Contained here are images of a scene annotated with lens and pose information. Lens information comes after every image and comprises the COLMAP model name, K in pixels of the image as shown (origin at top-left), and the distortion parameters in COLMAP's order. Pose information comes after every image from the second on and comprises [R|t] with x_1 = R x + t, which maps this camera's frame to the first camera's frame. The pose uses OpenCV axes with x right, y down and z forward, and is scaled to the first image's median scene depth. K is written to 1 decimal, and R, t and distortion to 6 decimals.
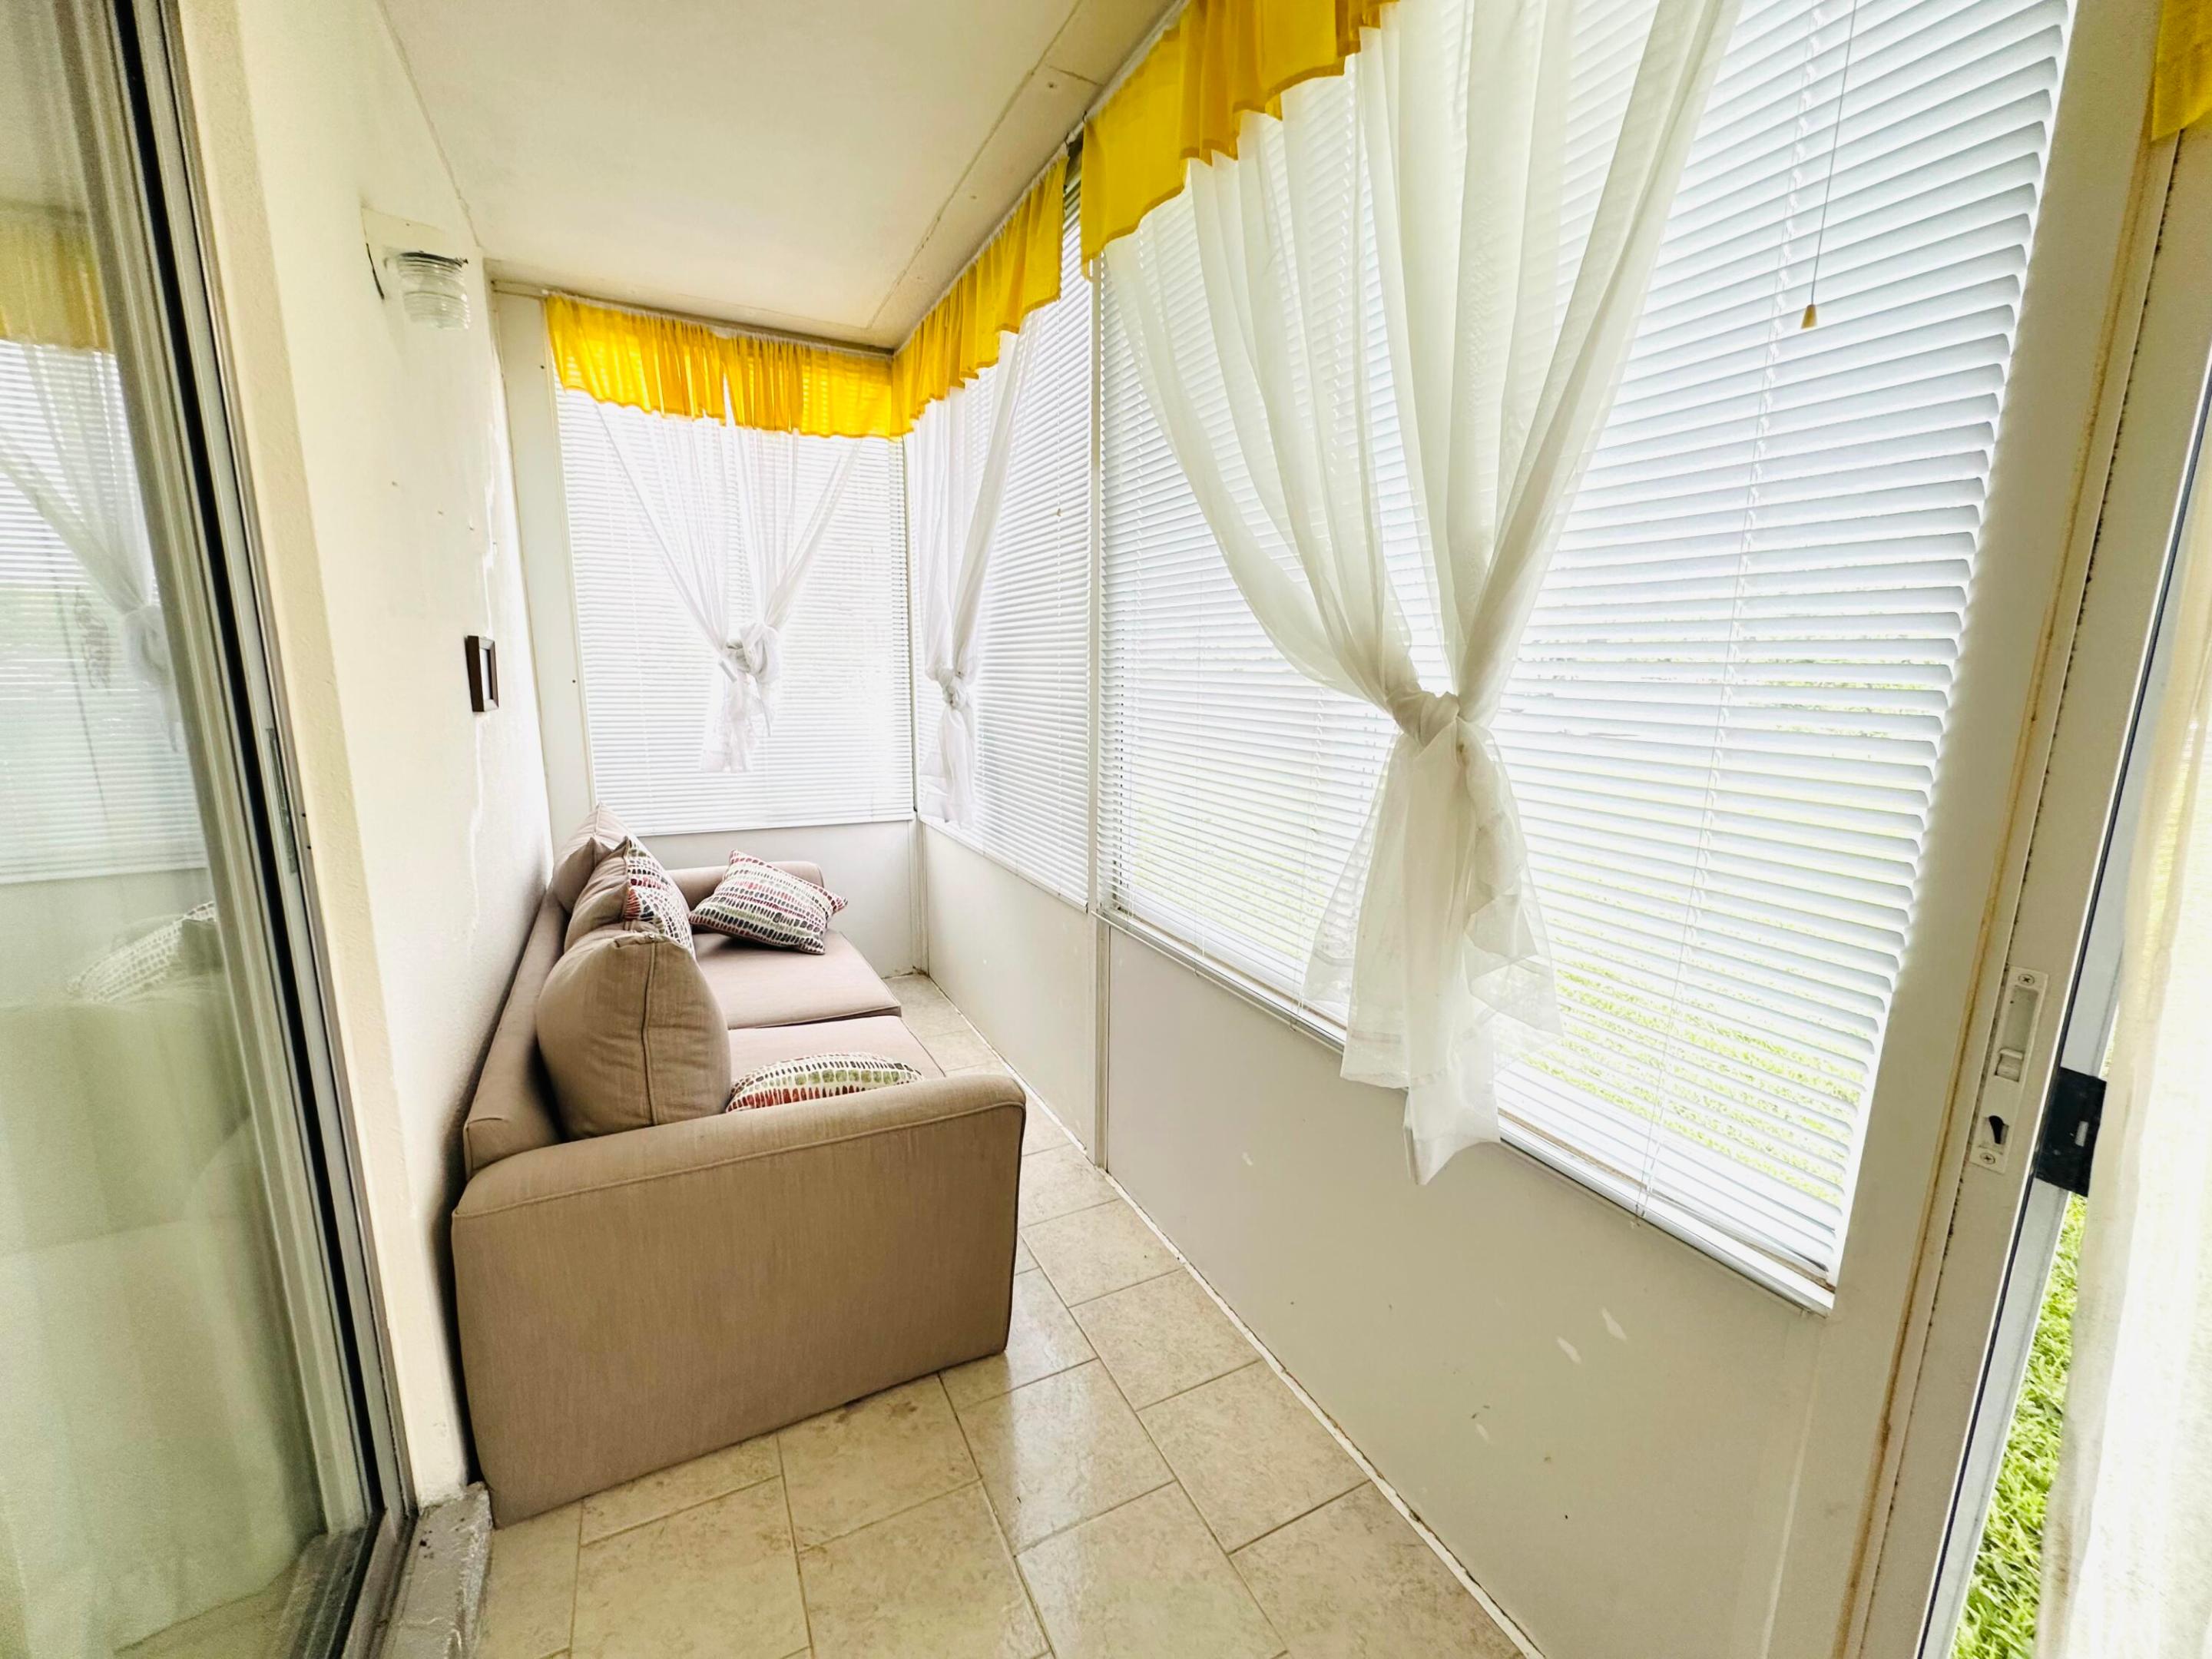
lens RADIAL K [[883.5, 0, 1106.7], [0, 883.5, 830.9], [0, 0, 1]] dist [-0.004684, 0.000282]
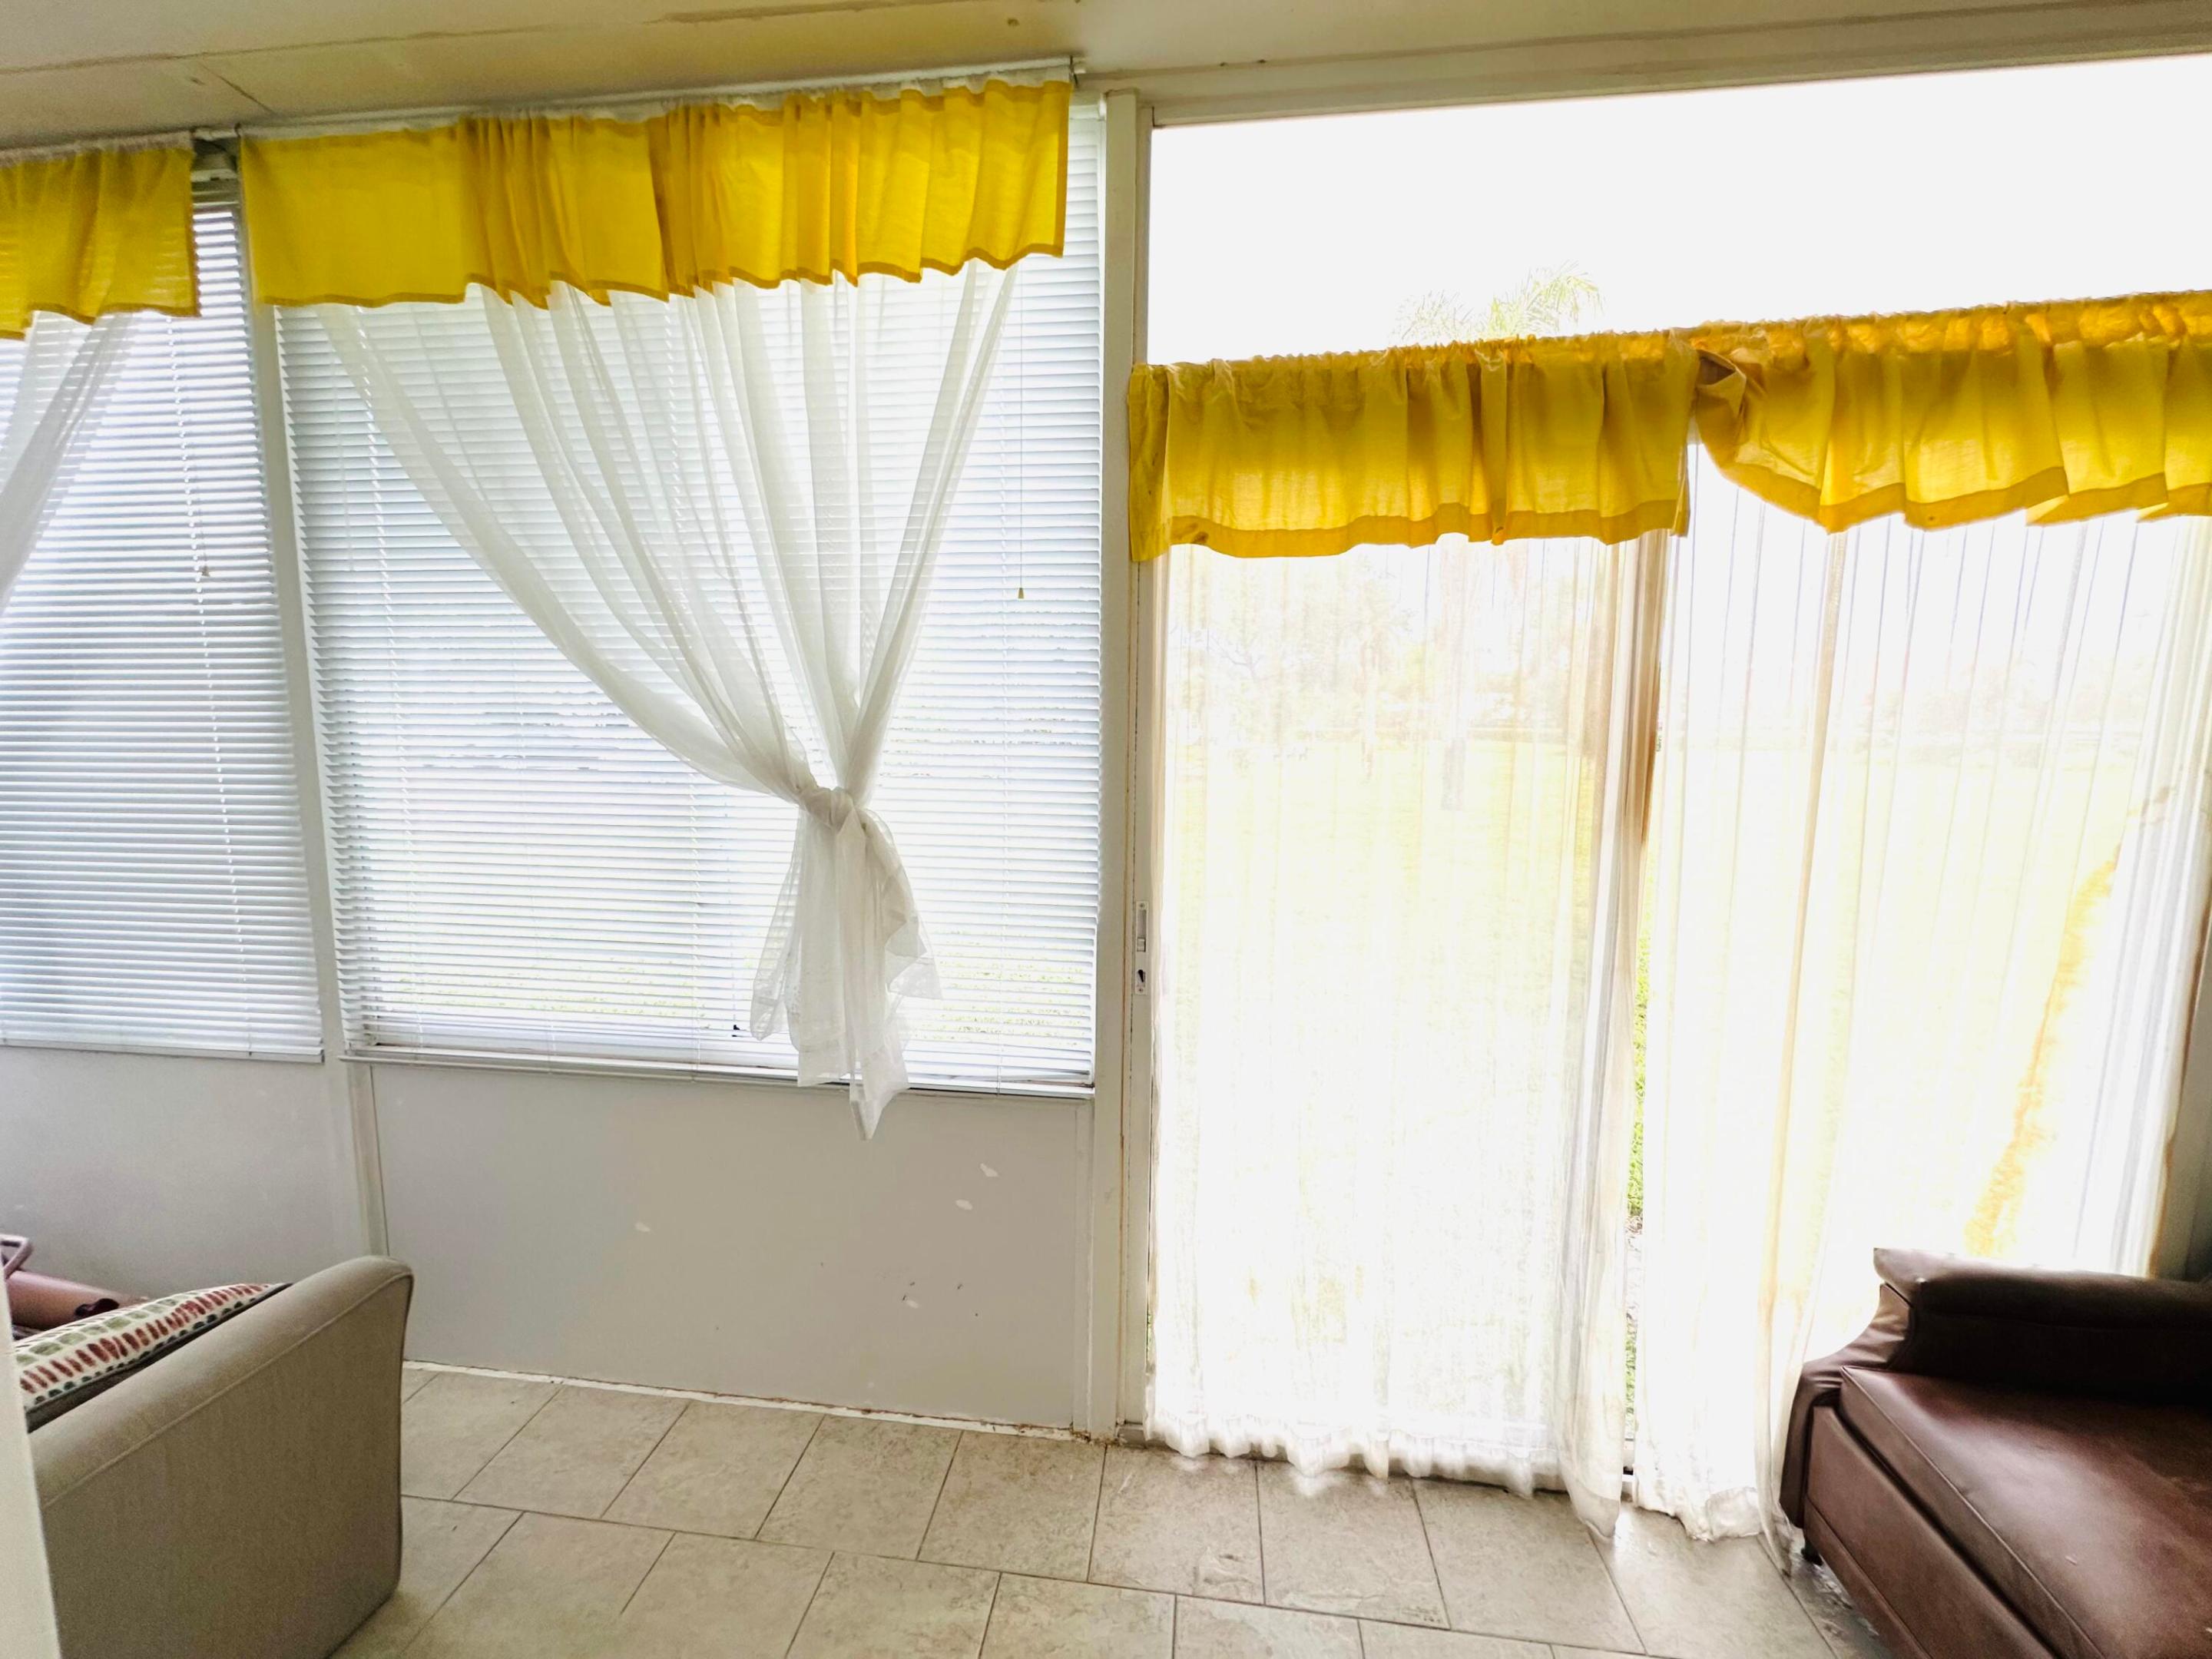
lens RADIAL K [[883.5, 0, 1110.6], [0, 883.5, 830.1], [0, 0, 1]] dist [-0.004684, 0.000282]
pose [[0.552344, -0.104294, 0.827066, -0.433683], [0.150915, 0.988259, 0.023834, -0.044499], [-0.819842, 0.111652, 0.561599, -0.118984]]
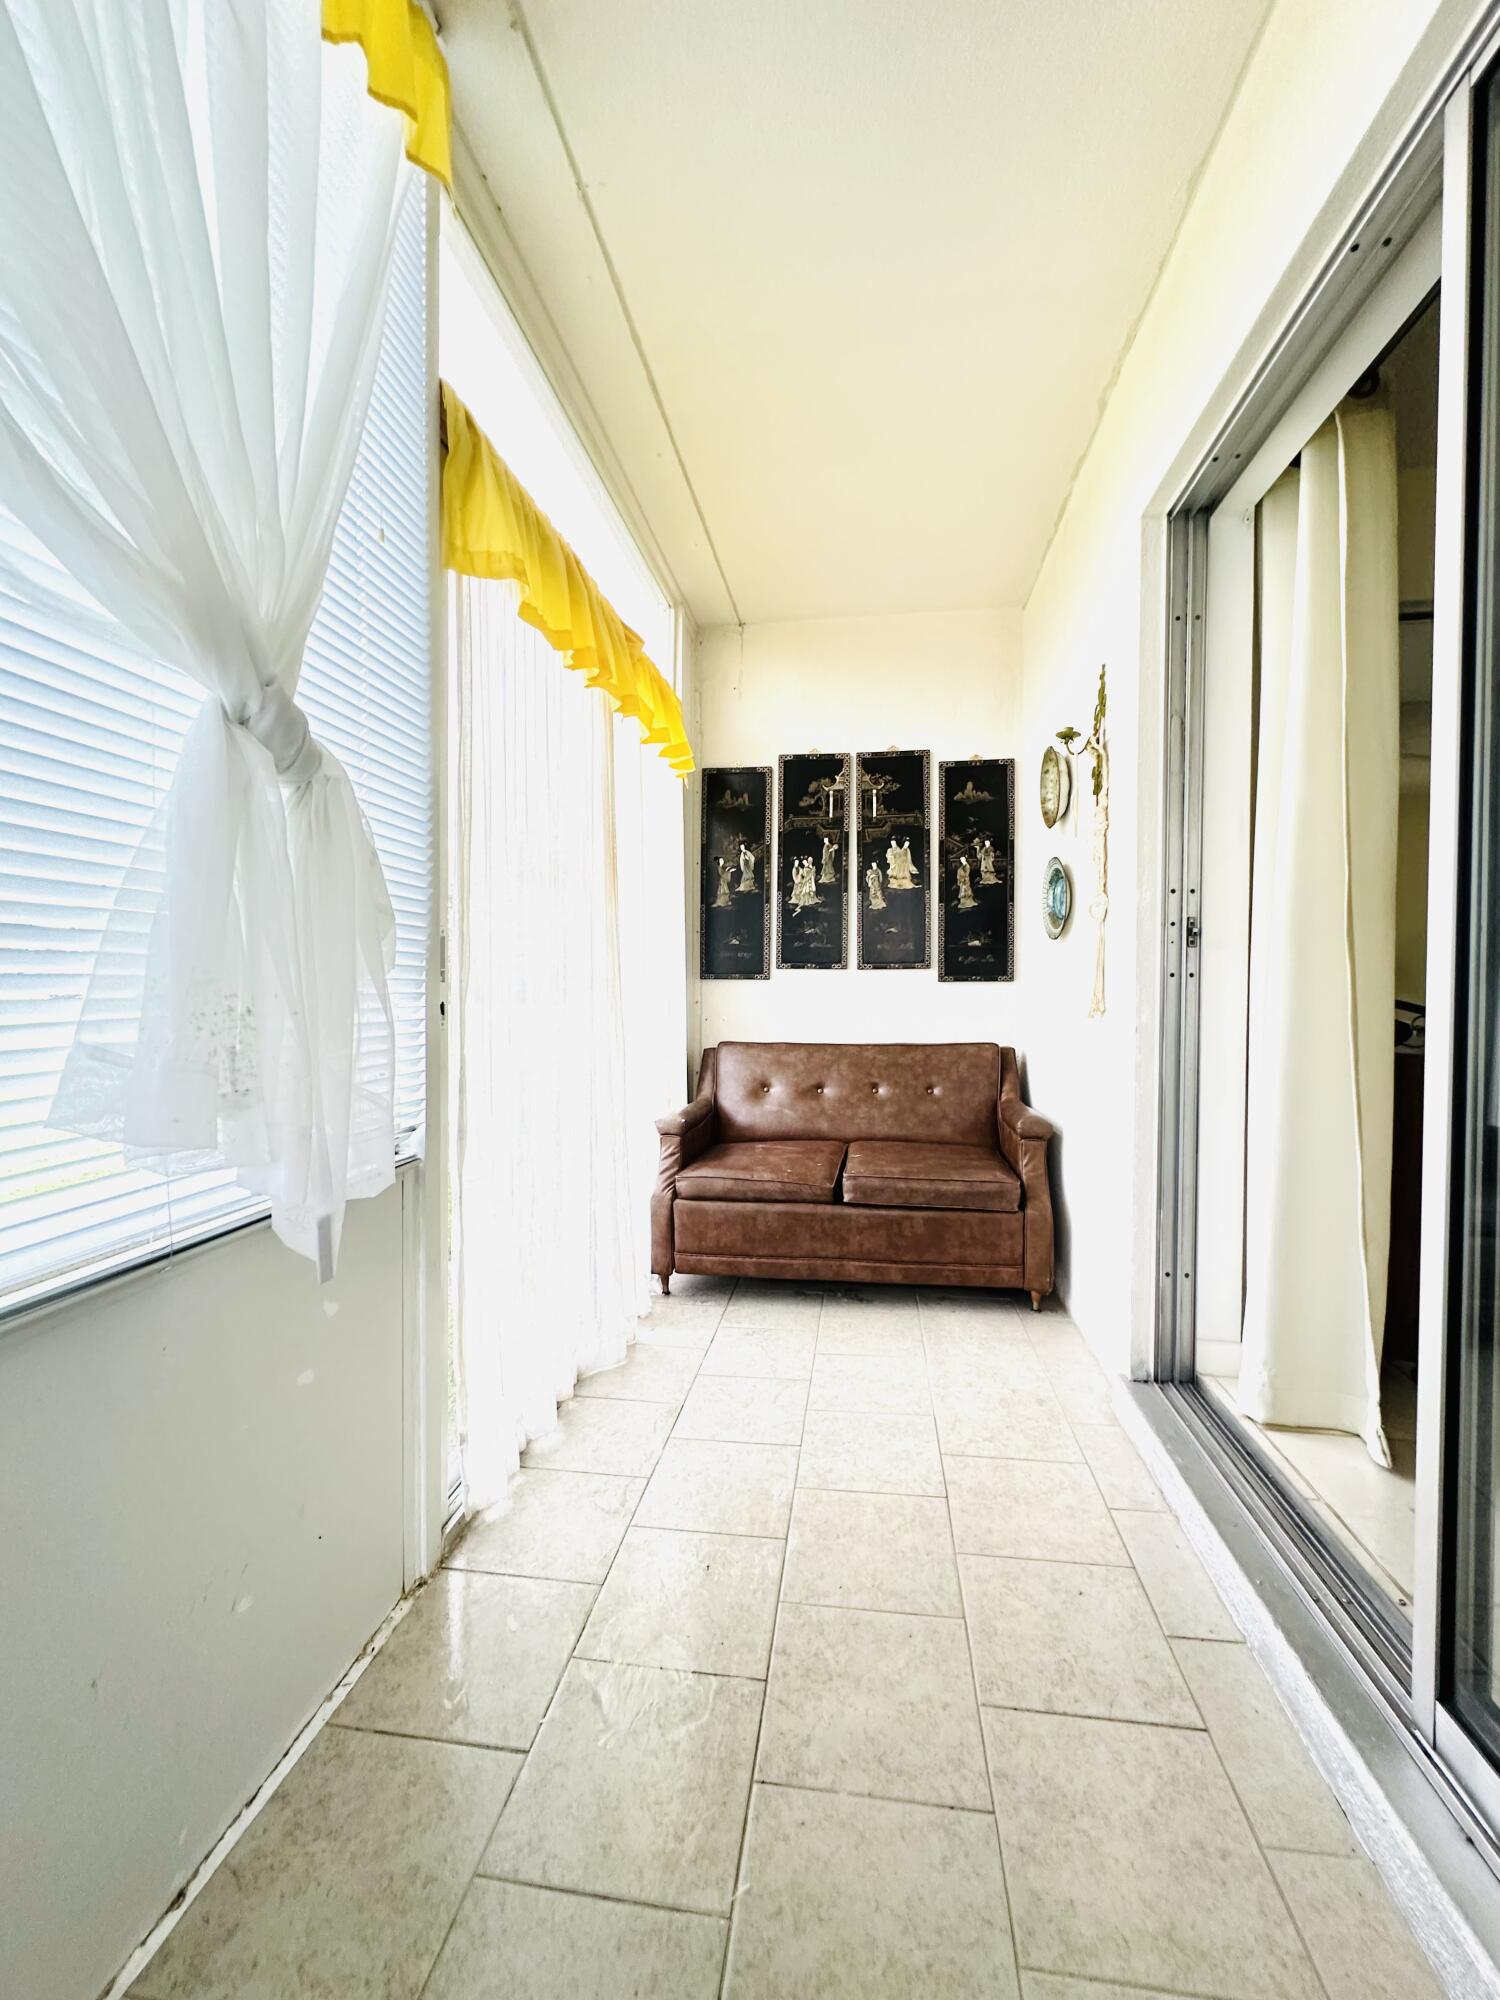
lens RADIAL K [[798.8, 0, 752.3], [0, 798.8, 992.7], [0, 0, 1]] dist [-0.004684, 0.000282]
pose [[-0.820880, -0.013146, 0.570950, -0.356902], [0.100955, 0.980651, 0.167727, 0.028409], [-0.562107, 0.195324, -0.803669, 1.101065]]
